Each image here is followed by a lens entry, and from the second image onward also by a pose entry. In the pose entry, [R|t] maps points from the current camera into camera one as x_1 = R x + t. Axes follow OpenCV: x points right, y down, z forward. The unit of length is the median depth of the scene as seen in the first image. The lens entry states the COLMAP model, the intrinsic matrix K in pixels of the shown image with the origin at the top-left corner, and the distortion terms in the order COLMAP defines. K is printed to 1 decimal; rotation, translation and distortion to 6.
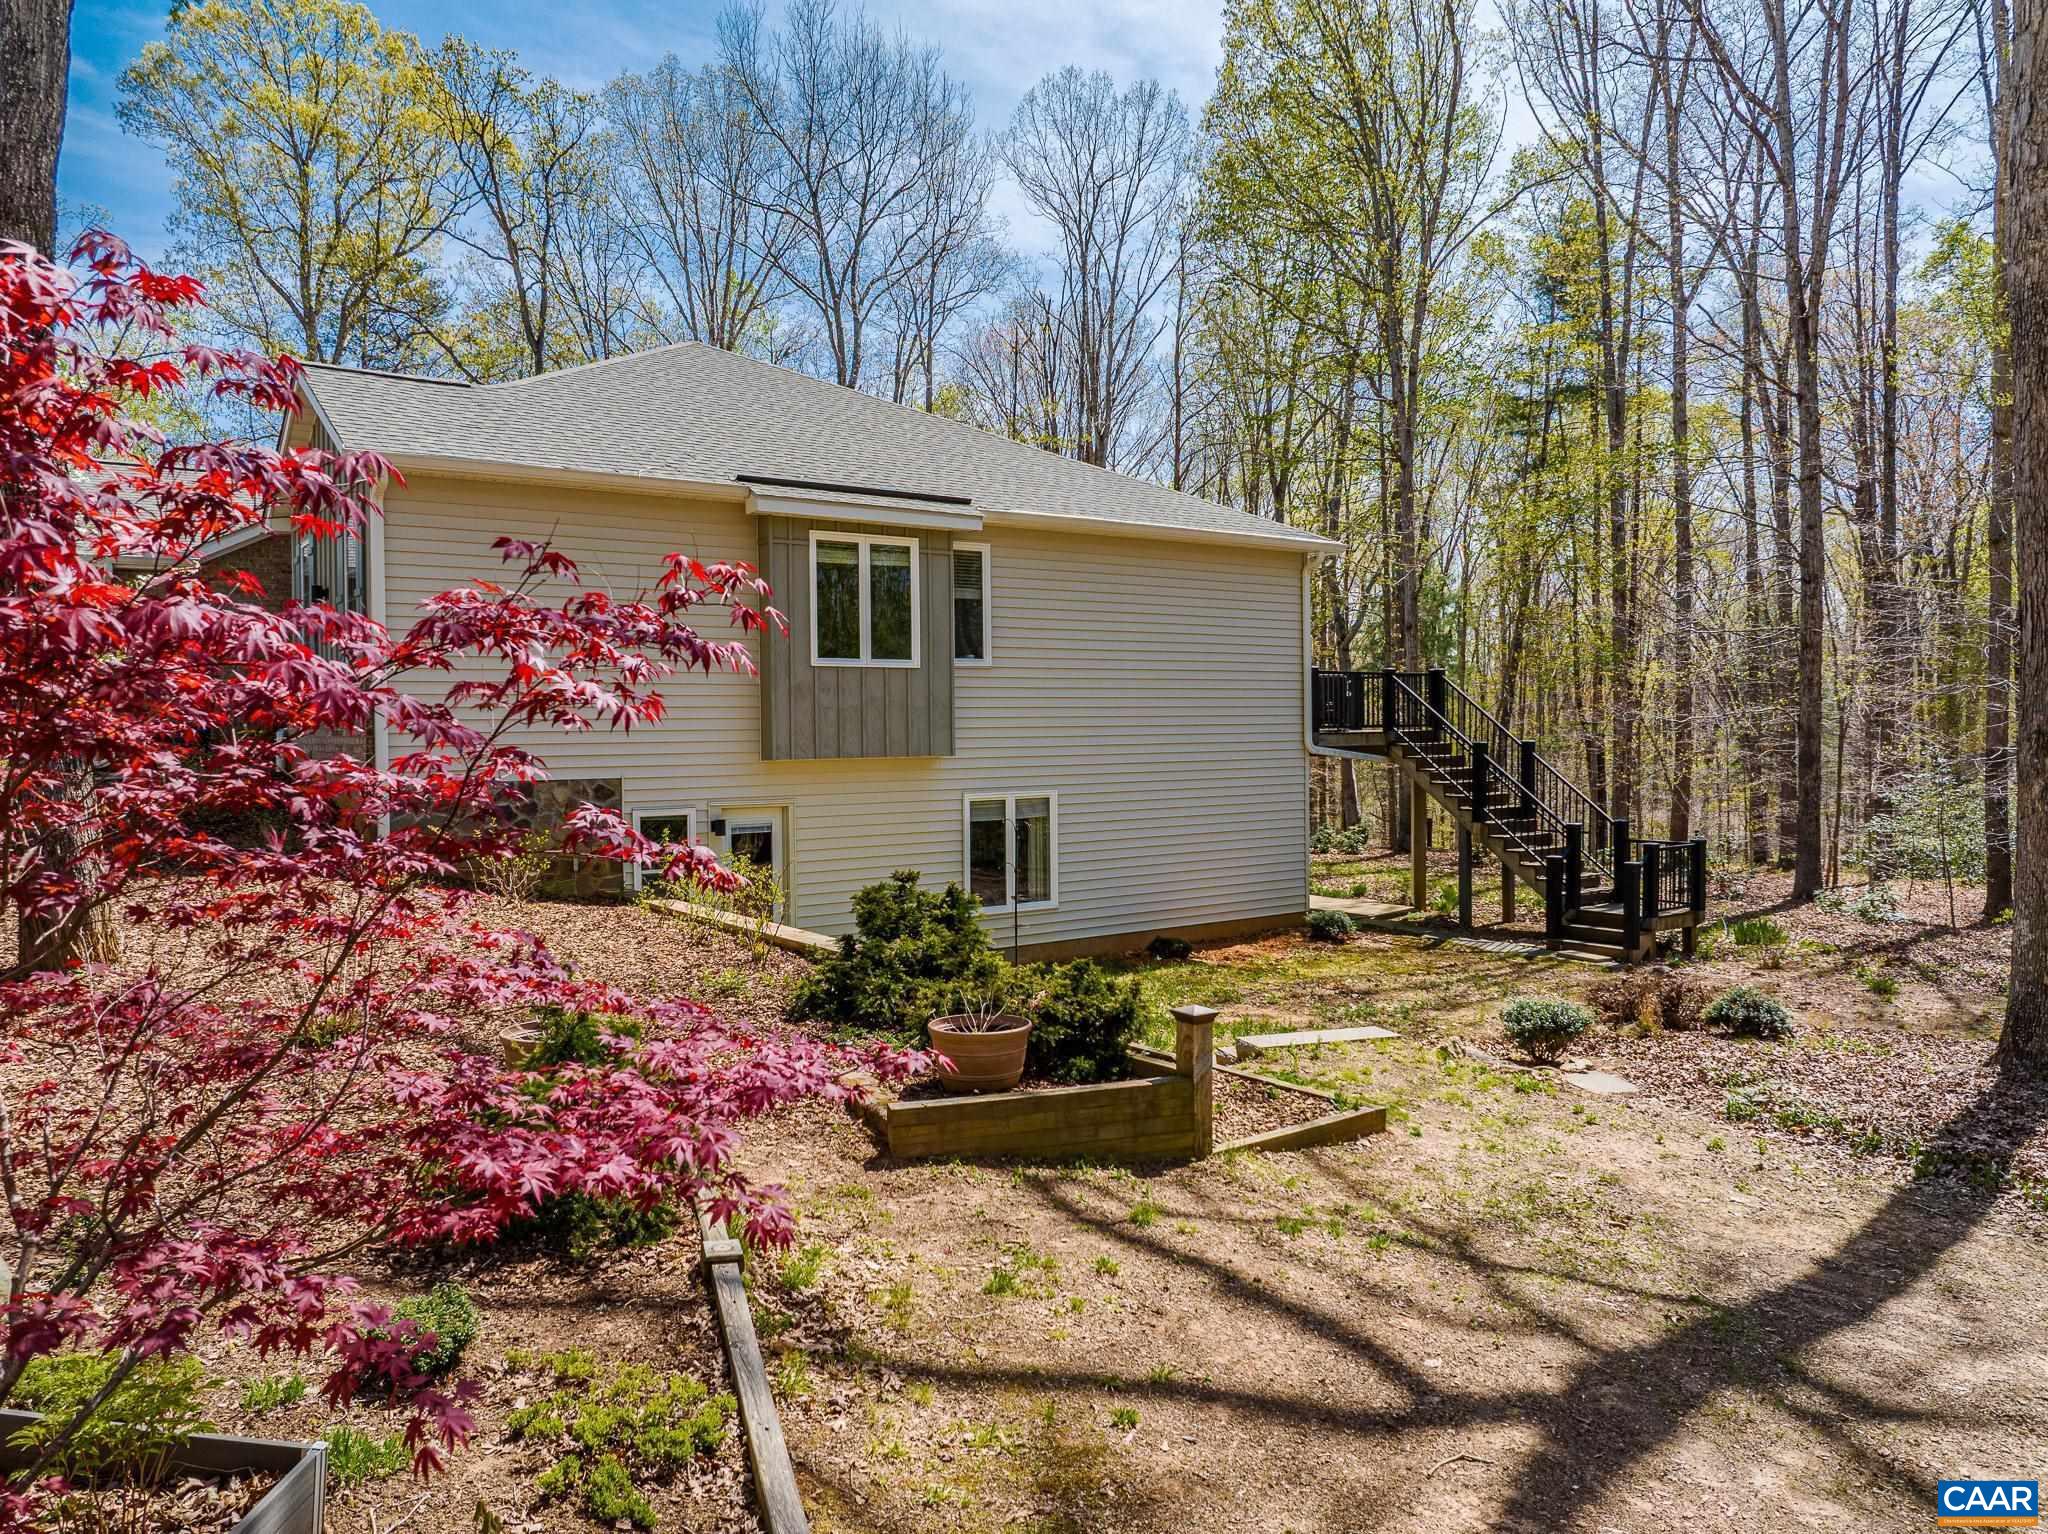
lens RADIAL K [[1444.9, 0, 1024.1], [0, 1444.9, 765.9], [0, 0, 1]] dist [-0.046170, 0.011667]
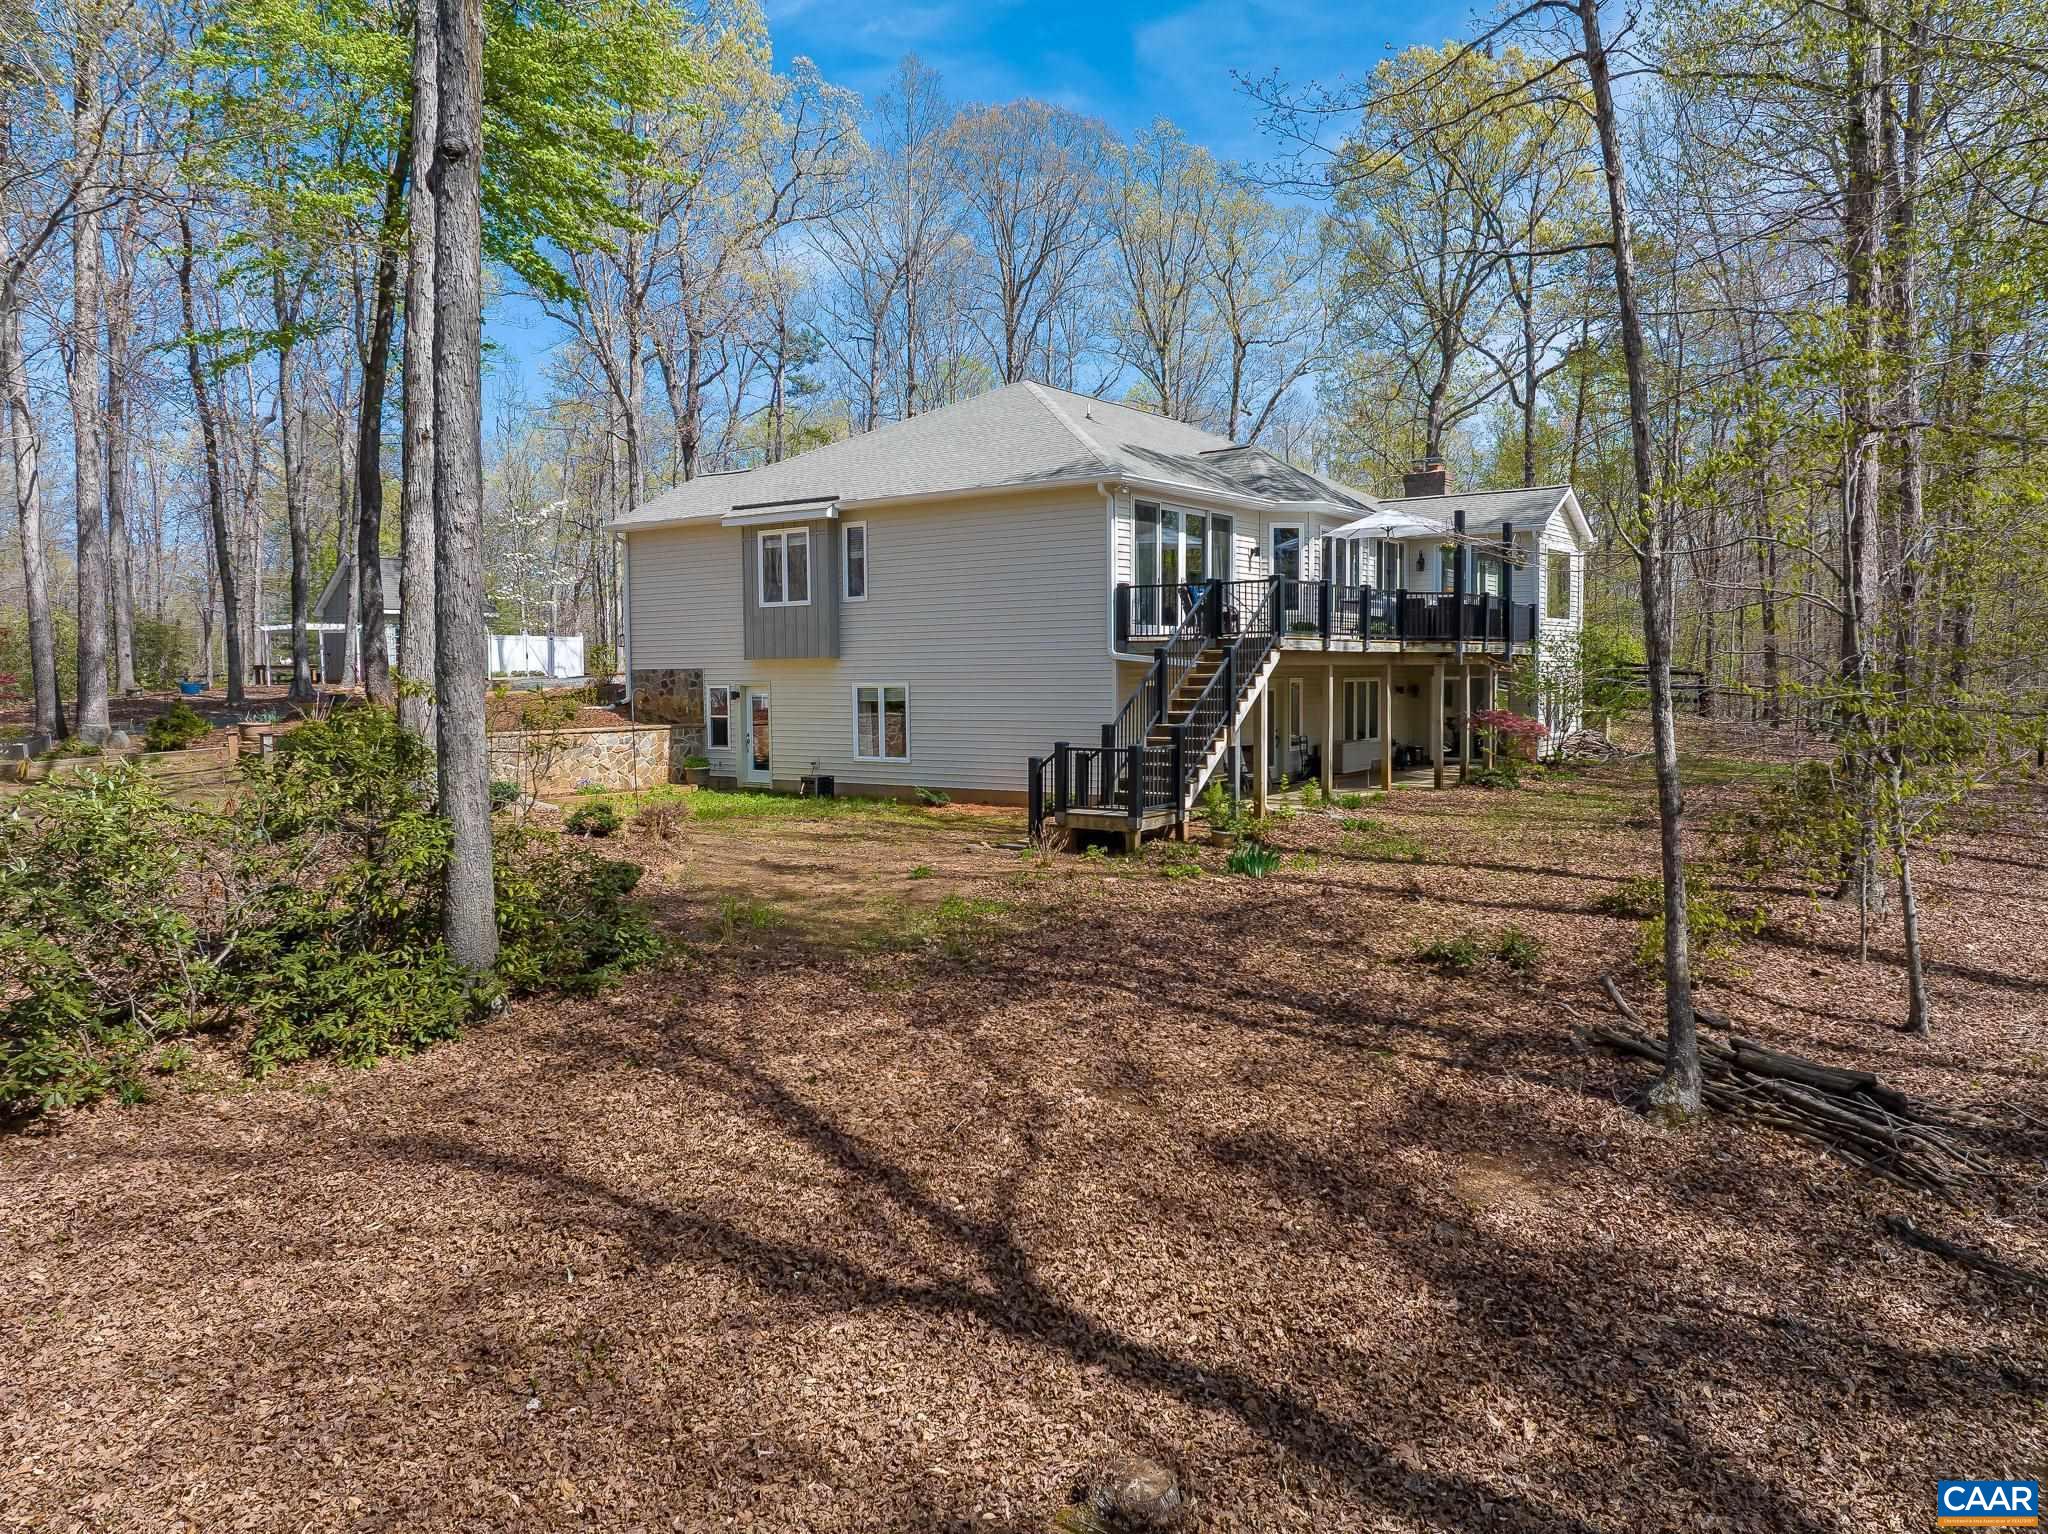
lens RADIAL K [[1444.9, 0, 1024.3], [0, 1444.9, 764.8], [0, 0, 1]] dist [-0.046170, 0.011667]
pose [[0.306997, 0.073228, -0.948889, 1.616014], [-0.020940, 0.997314, 0.070191, -0.005250], [0.951480, -0.001679, 0.307706, 0.728491]]
